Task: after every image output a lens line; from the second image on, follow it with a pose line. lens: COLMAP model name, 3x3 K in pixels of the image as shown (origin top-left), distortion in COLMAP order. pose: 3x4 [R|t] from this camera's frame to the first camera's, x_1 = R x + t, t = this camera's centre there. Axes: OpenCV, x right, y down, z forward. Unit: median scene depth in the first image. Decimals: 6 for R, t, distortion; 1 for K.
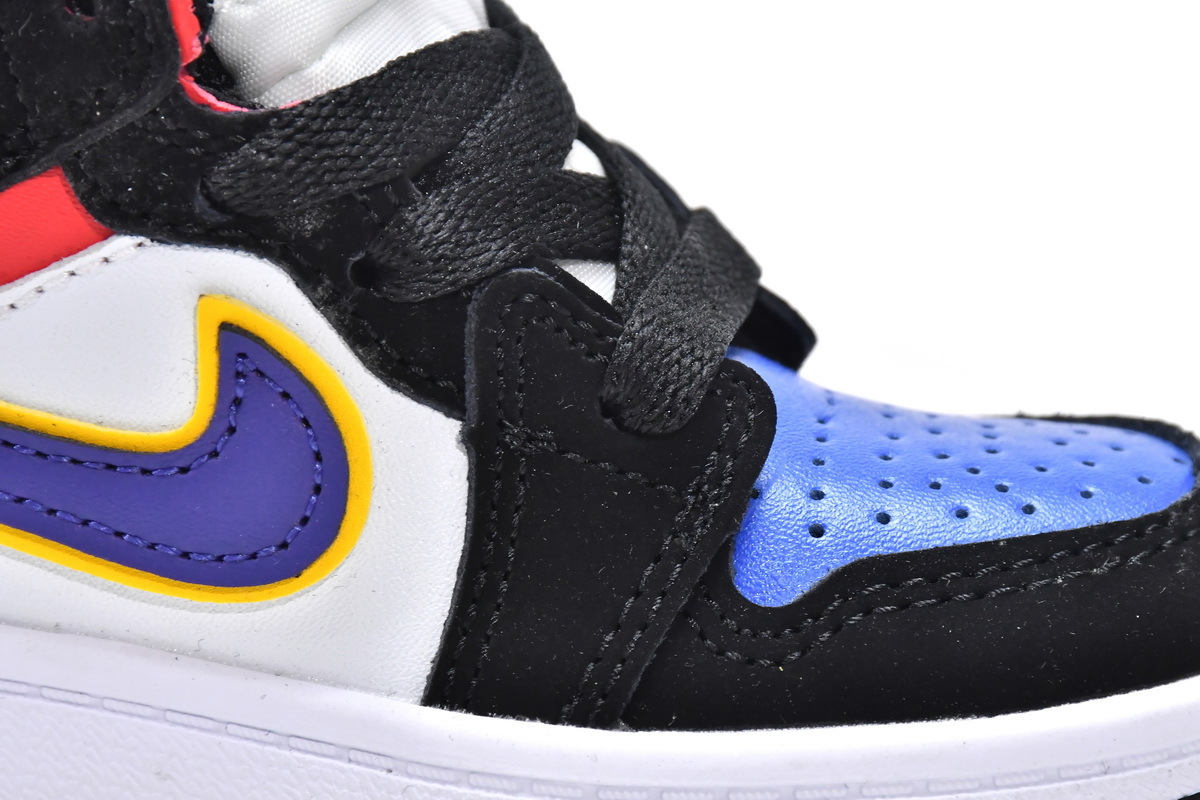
lens RADIAL K [[4875.9, 0, 600.0], [0, 4875.9, 400.0], [0, 0, 1]] dist [0.069949, 4.436329]
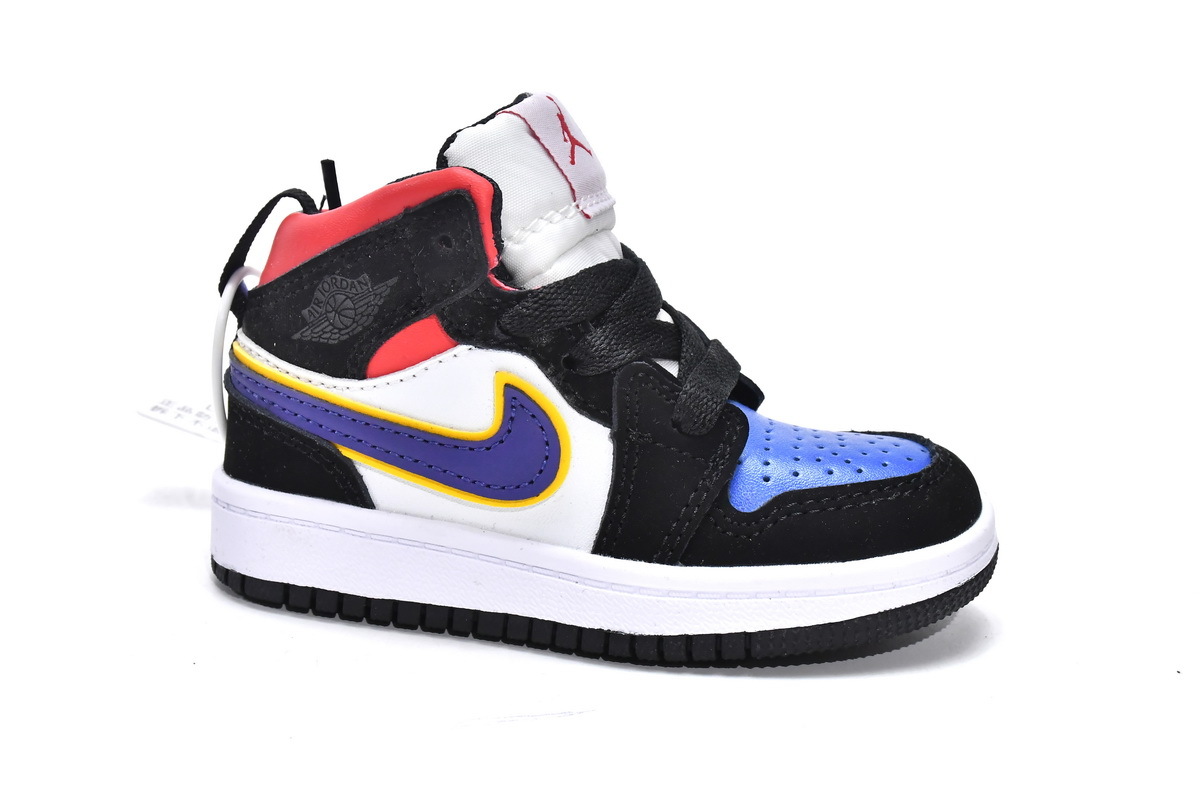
lens RADIAL K [[1801.6, 0, 618.6], [0, 1801.6, 402.7], [0, 0, 1]] dist [0.022678, -0.002725]
pose [[0.999714, 0.011777, -0.020826, -0.007308], [-0.012249, 0.999668, -0.022656, 0.011226], [0.020552, 0.022905, 0.999526, 0.161883]]
